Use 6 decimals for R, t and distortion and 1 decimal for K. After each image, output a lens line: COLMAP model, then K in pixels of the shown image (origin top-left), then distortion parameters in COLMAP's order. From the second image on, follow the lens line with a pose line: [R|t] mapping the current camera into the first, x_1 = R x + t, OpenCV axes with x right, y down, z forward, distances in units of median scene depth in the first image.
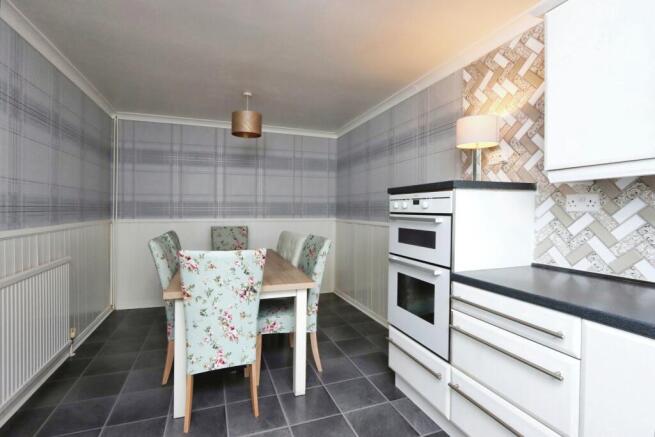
lens RADIAL K [[317.2, 0, 327.9], [0, 317.2, 212.3], [0, 0, 1]] dist [-0.005268, -0.000387]
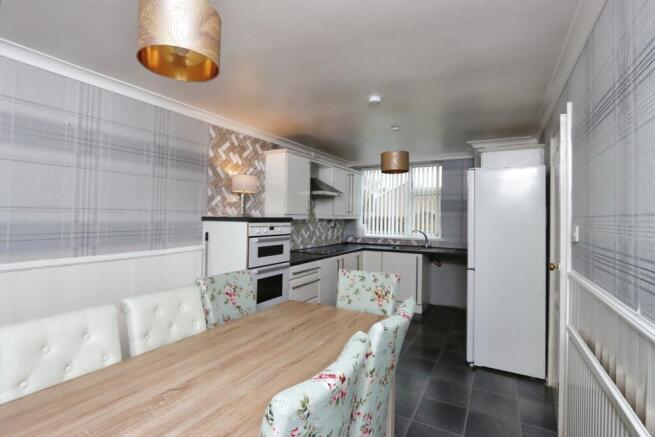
lens RADIAL K [[317.2, 0, 328.3], [0, 317.2, 219.6], [0, 0, 1]] dist [-0.005268, -0.000387]
pose [[-0.646120, -0.011793, 0.763145, -1.020376], [-0.006780, 0.999930, 0.009712, -0.085711], [-0.763206, 0.001101, -0.646155, 1.676933]]
